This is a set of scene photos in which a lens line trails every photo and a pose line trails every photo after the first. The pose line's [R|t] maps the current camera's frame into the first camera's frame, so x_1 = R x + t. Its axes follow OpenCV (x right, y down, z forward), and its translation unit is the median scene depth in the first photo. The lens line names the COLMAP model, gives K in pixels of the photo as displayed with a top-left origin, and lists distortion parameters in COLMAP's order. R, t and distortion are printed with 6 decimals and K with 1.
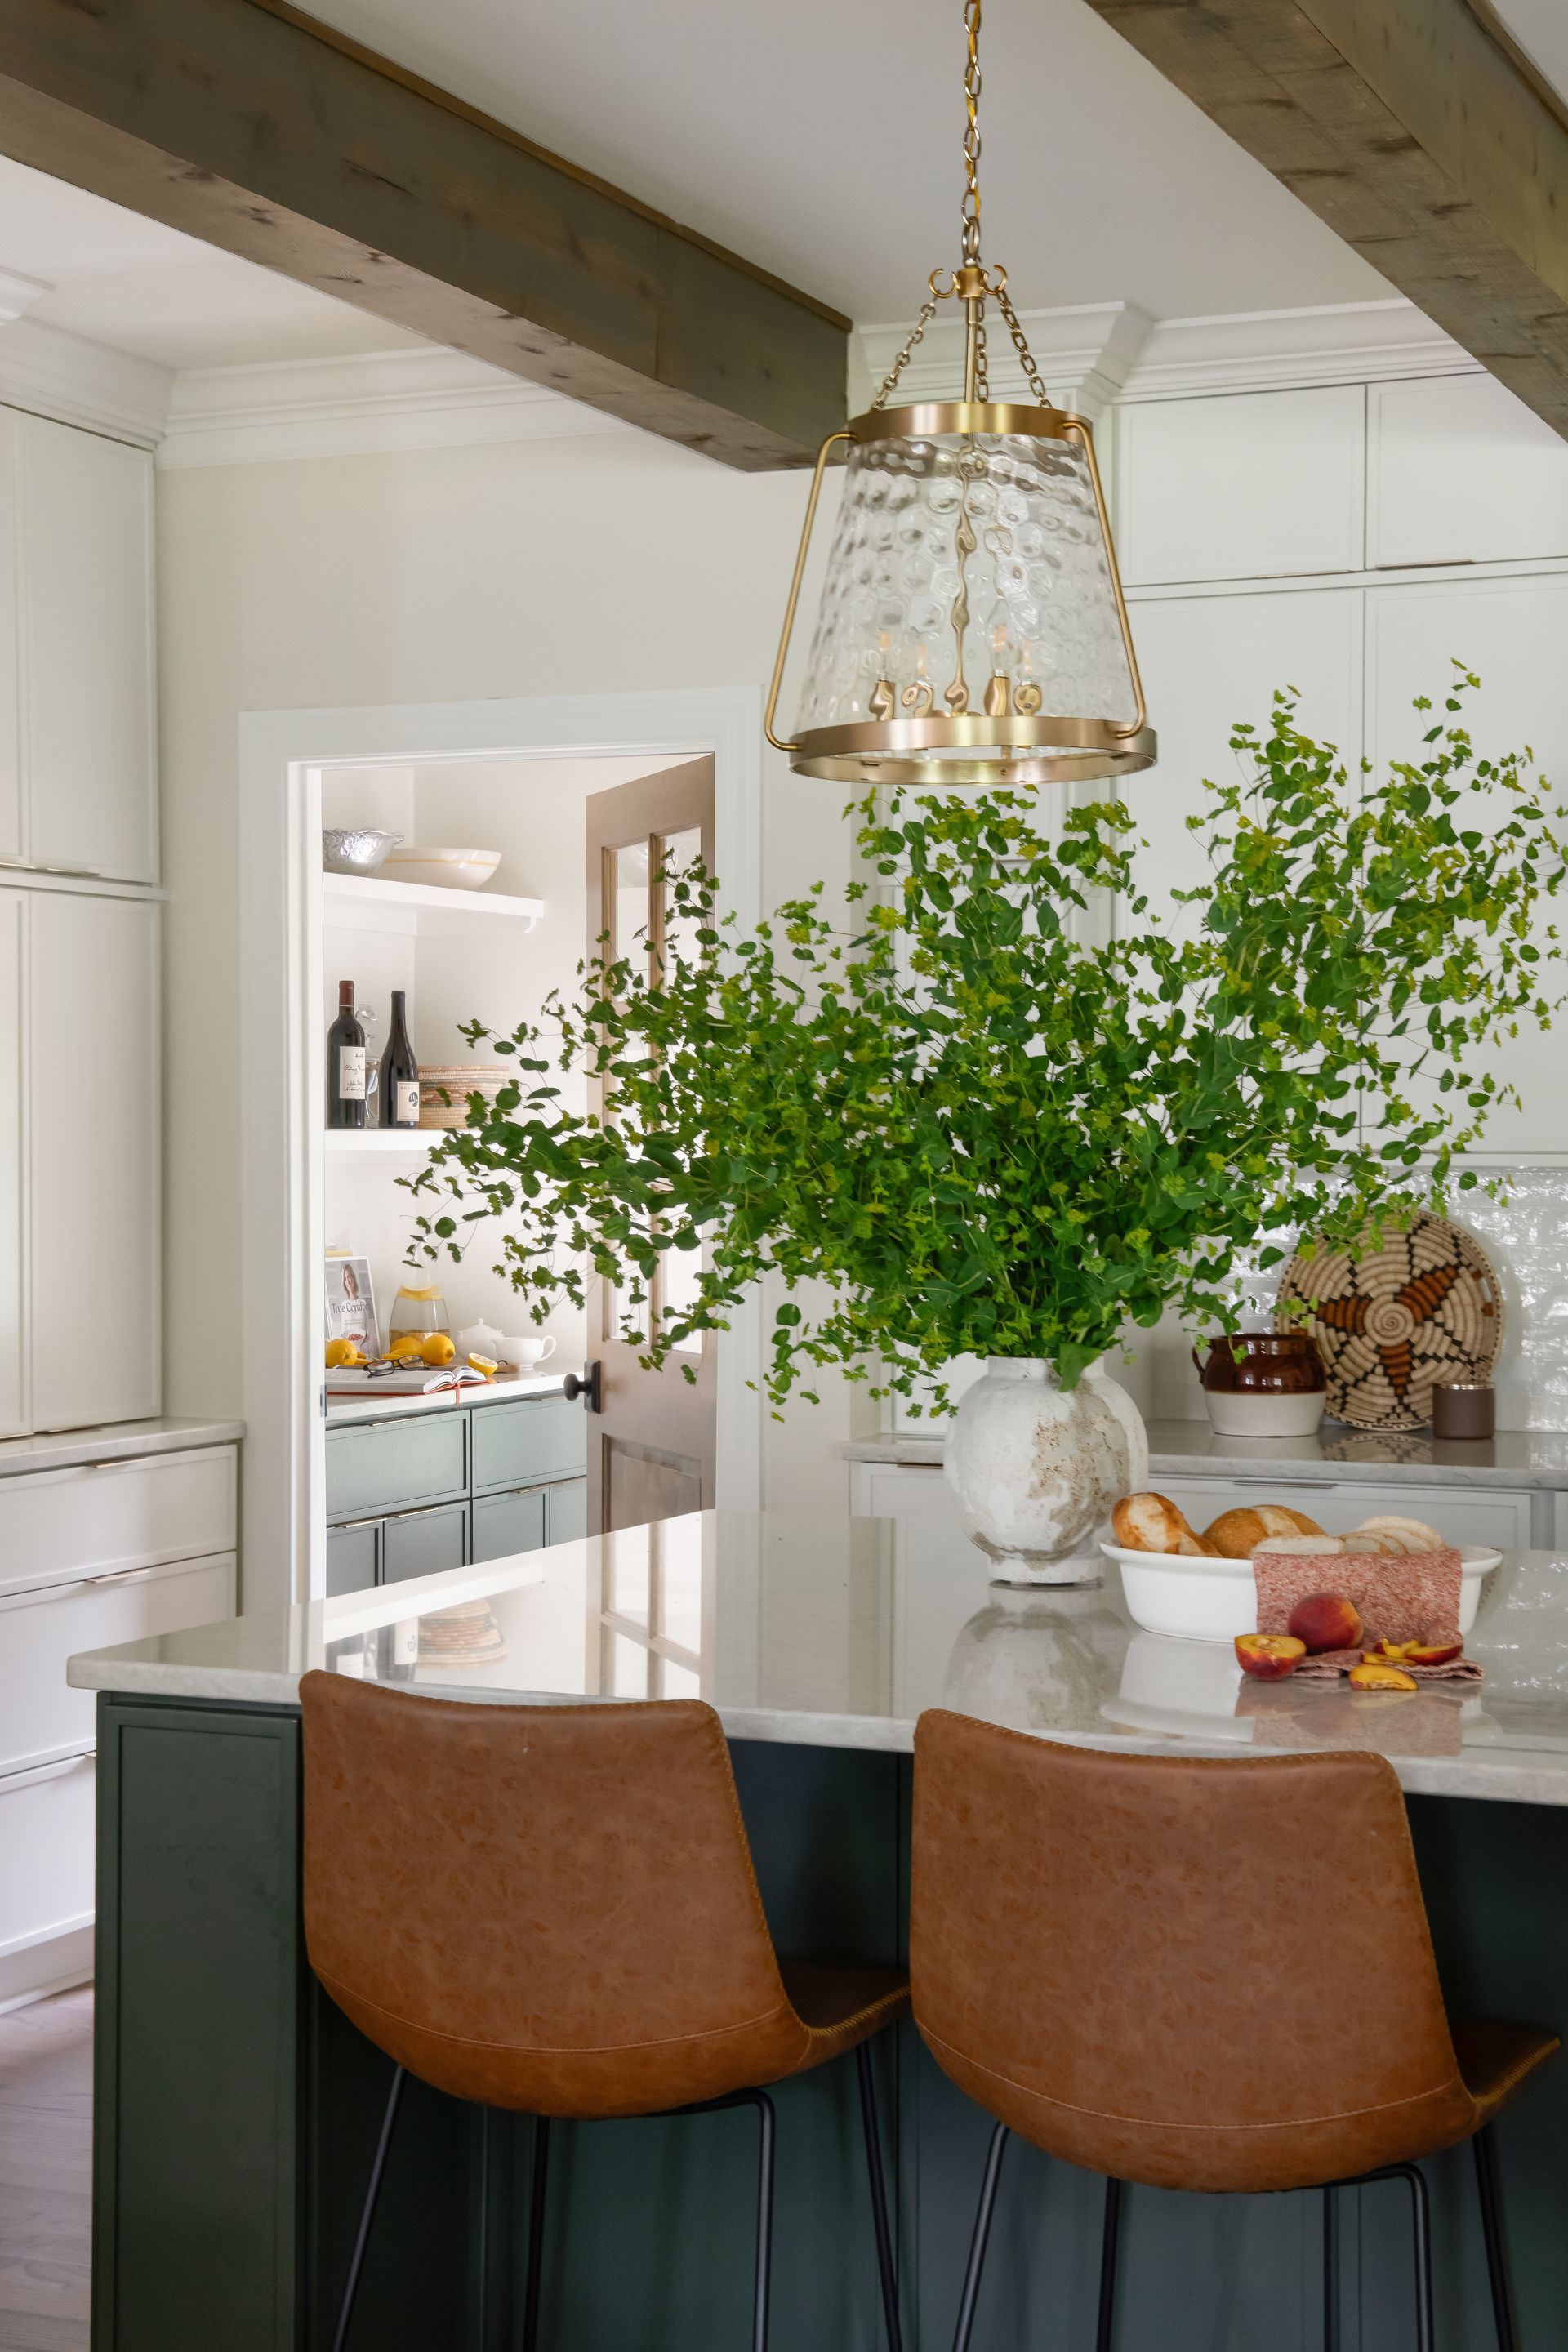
lens RADIAL K [[3486.3, 0, 788.9], [0, 3486.3, 1241.1], [0, 0, 1]] dist [0.079414, 0.121448]
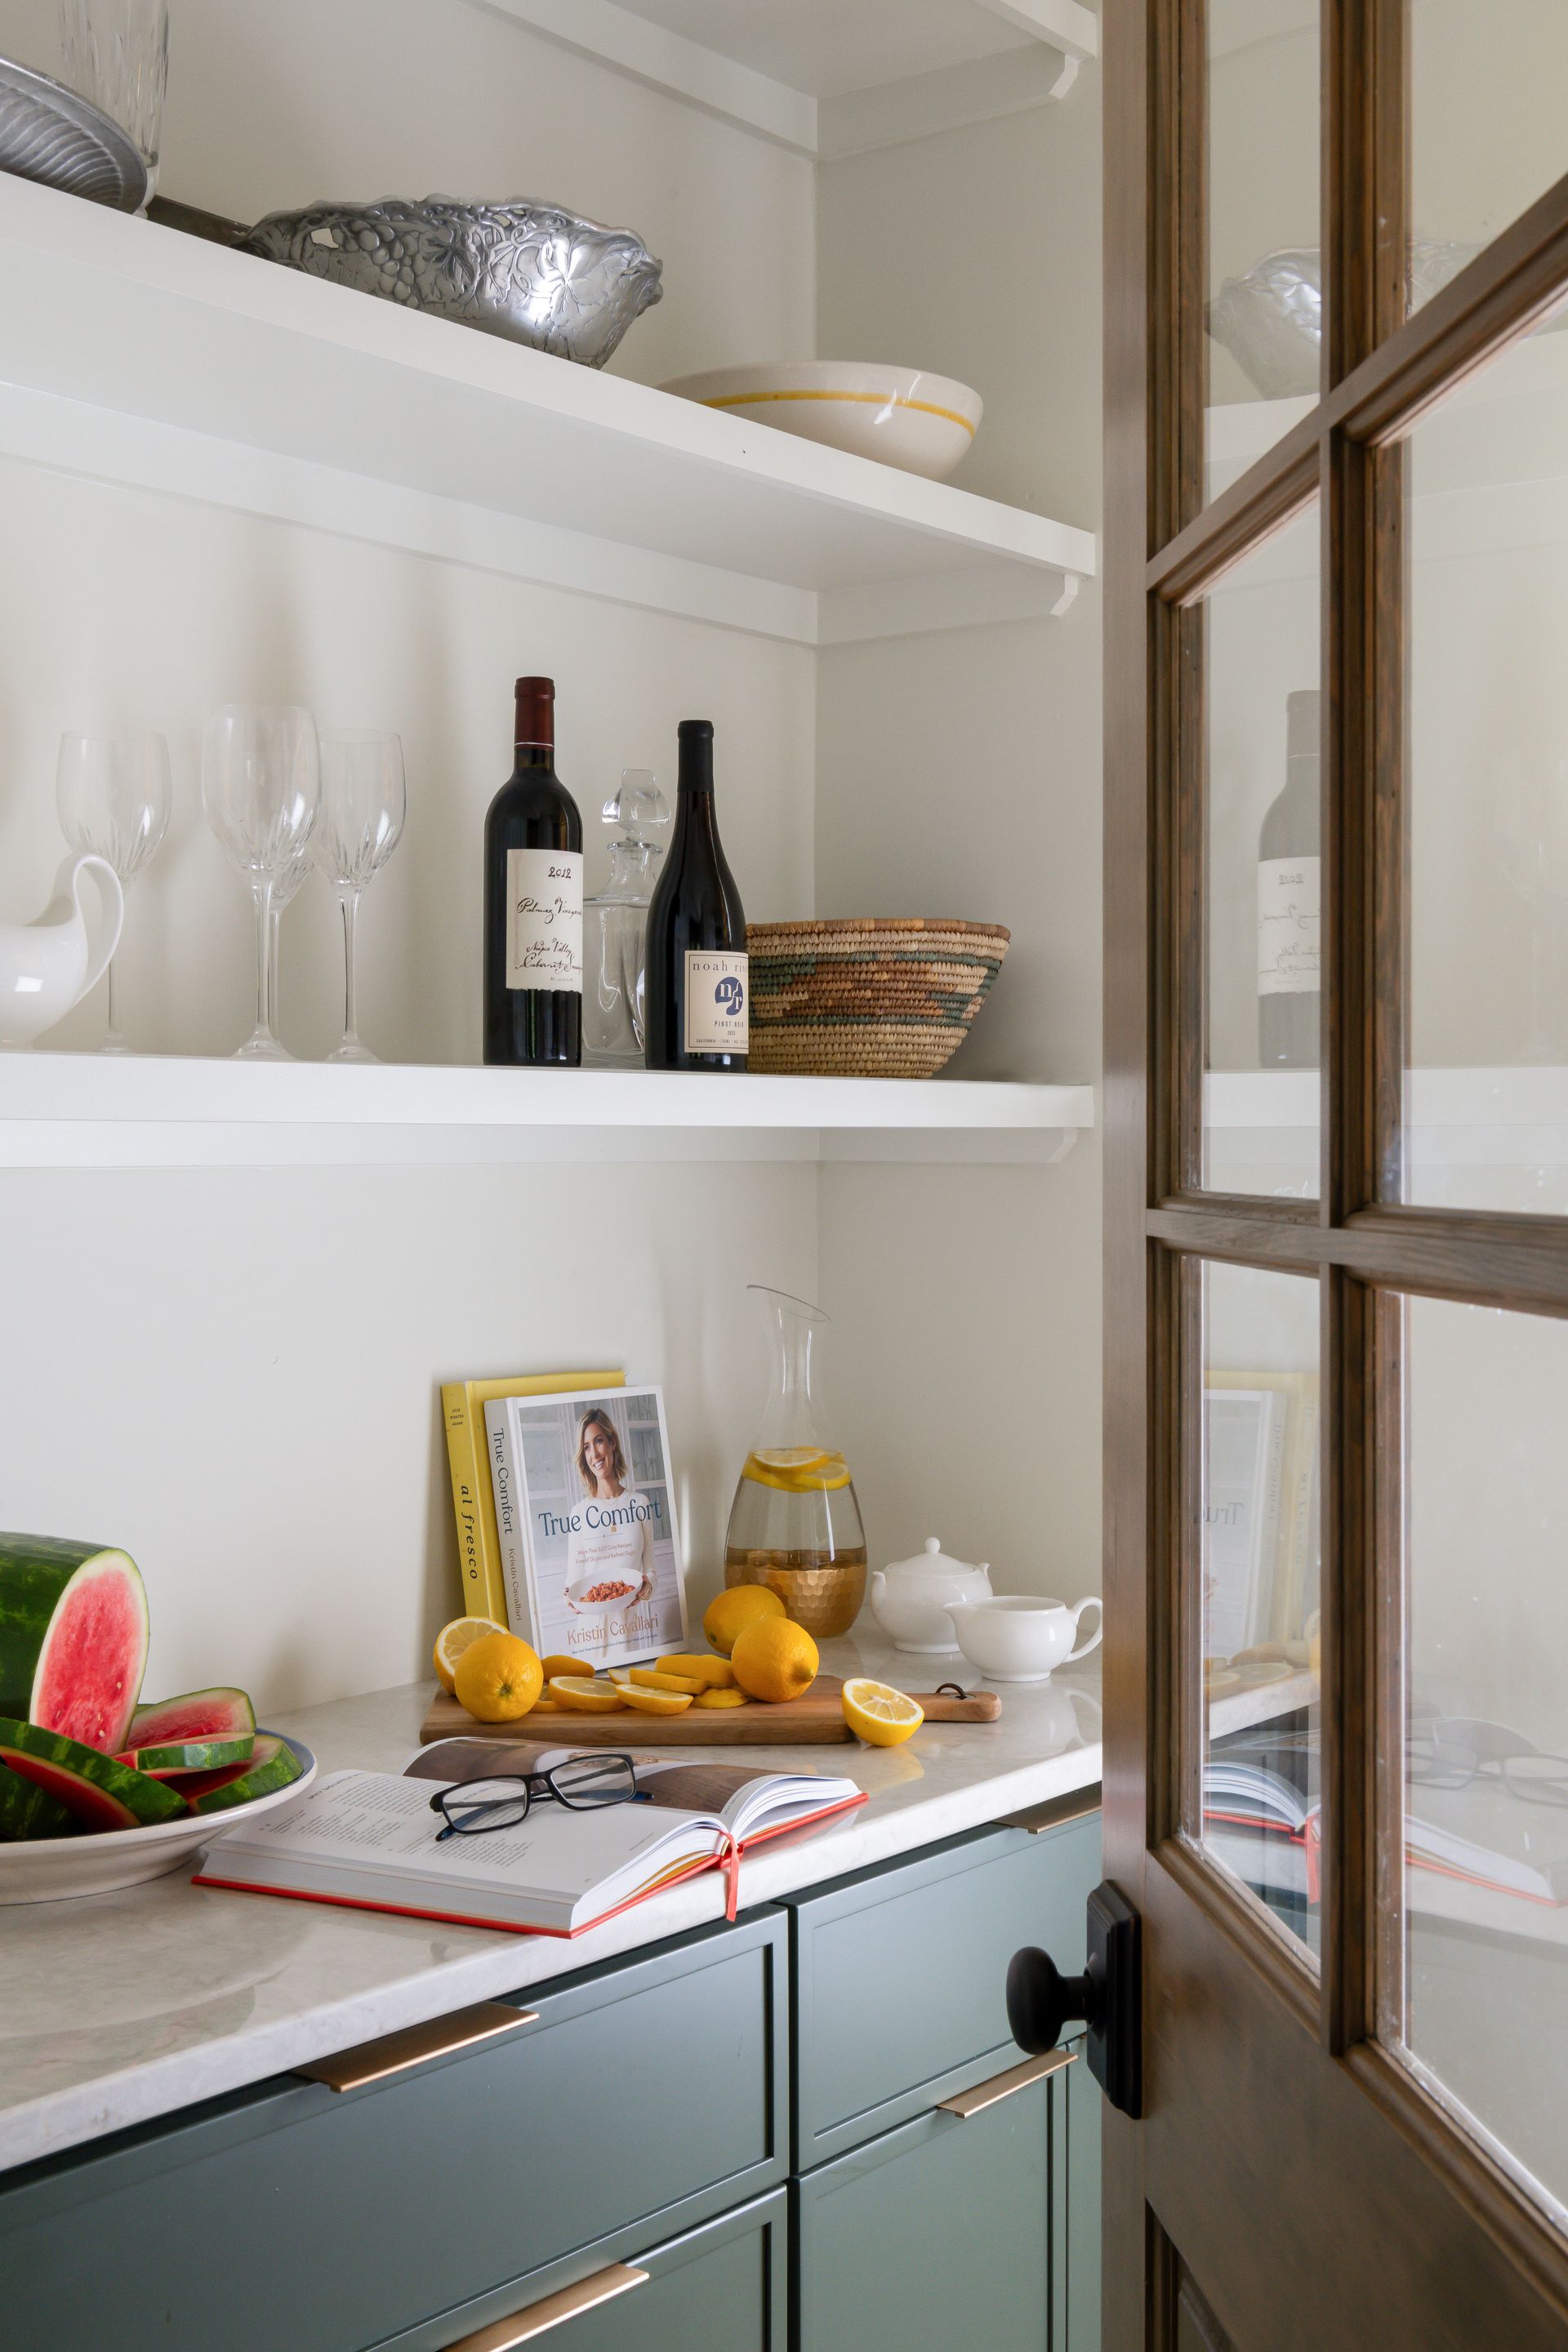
lens RADIAL K [[3486.3, 0, 788.9], [0, 3486.3, 1241.1], [0, 0, 1]] dist [0.079414, 0.121448]
pose [[0.979178, 0.002906, -0.202981, -0.042261], [-0.002702, 0.999996, 0.001281, -0.026132], [0.202984, -0.000706, 0.979182, 1.167129]]
